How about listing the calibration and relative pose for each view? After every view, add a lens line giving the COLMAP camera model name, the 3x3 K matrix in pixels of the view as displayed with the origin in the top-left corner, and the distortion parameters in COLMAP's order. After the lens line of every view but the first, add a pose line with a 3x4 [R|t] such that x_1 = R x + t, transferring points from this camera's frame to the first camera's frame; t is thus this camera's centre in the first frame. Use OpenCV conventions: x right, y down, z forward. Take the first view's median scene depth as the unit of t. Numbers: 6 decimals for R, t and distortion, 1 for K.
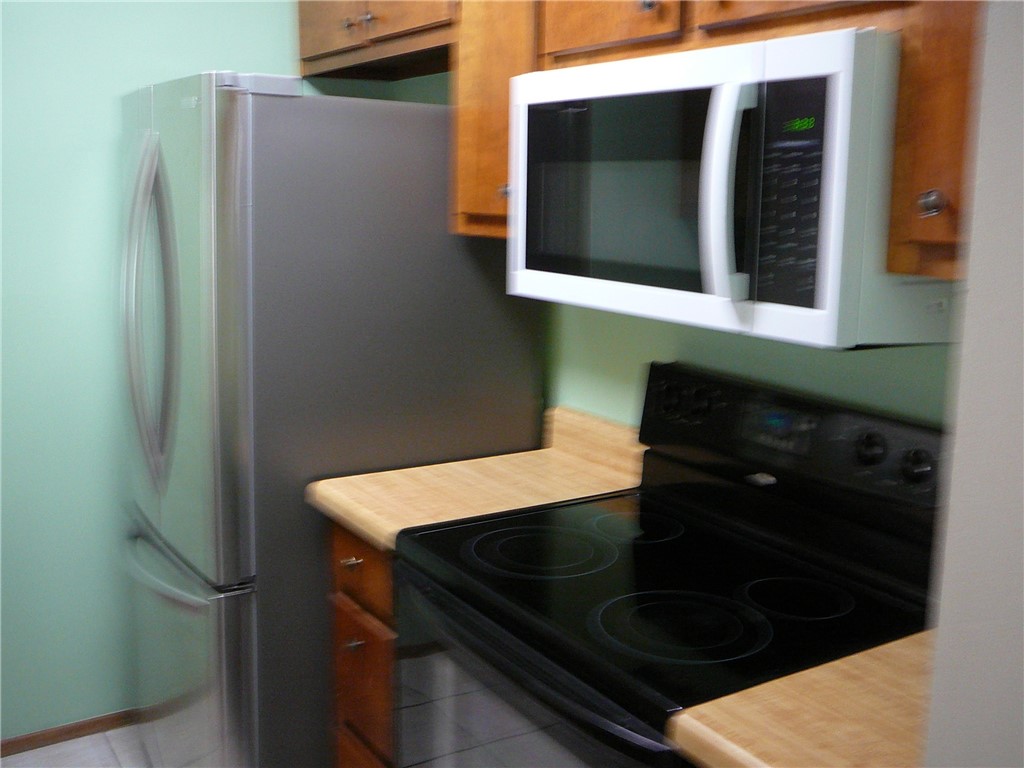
lens RADIAL K [[1050.1, 0, 517.3], [0, 1050.1, 378.5], [0, 0, 1]] dist [-0.123917, 0.182394]
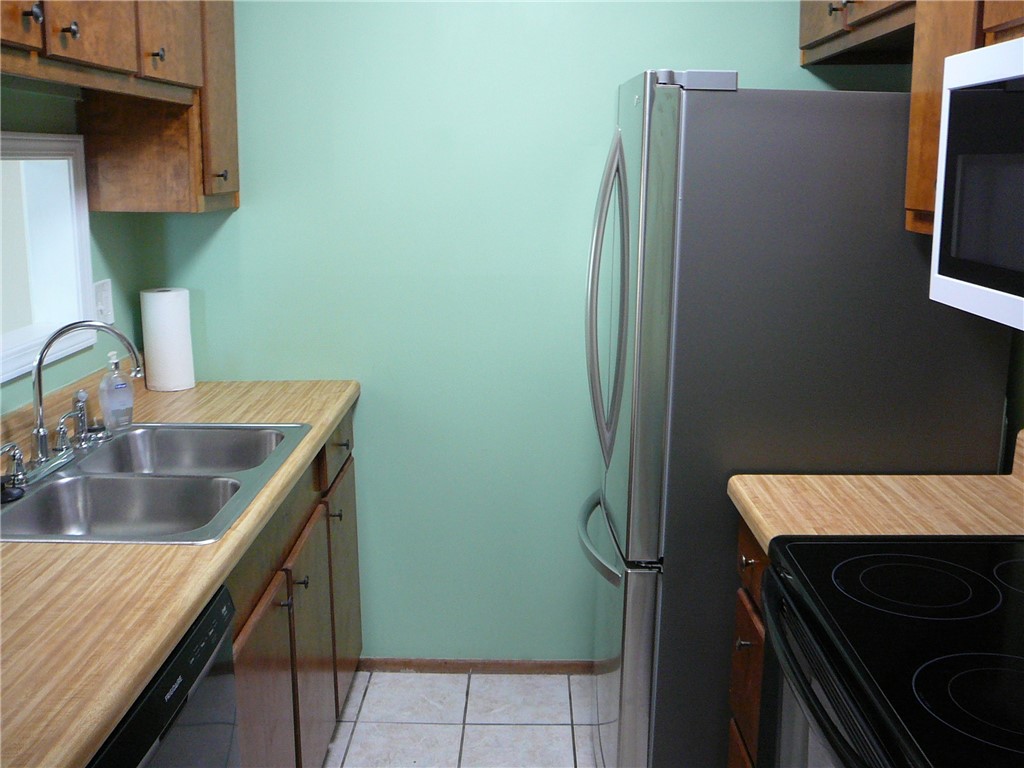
lens RADIAL K [[1050.1, 0, 517.3], [0, 1050.1, 378.5], [0, 0, 1]] dist [-0.123917, 0.182394]
pose [[0.834001, 0.090939, -0.544217, 0.175536], [-0.082668, 0.995786, 0.039708, -0.016958], [0.545535, 0.011873, 0.838004, 0.049801]]
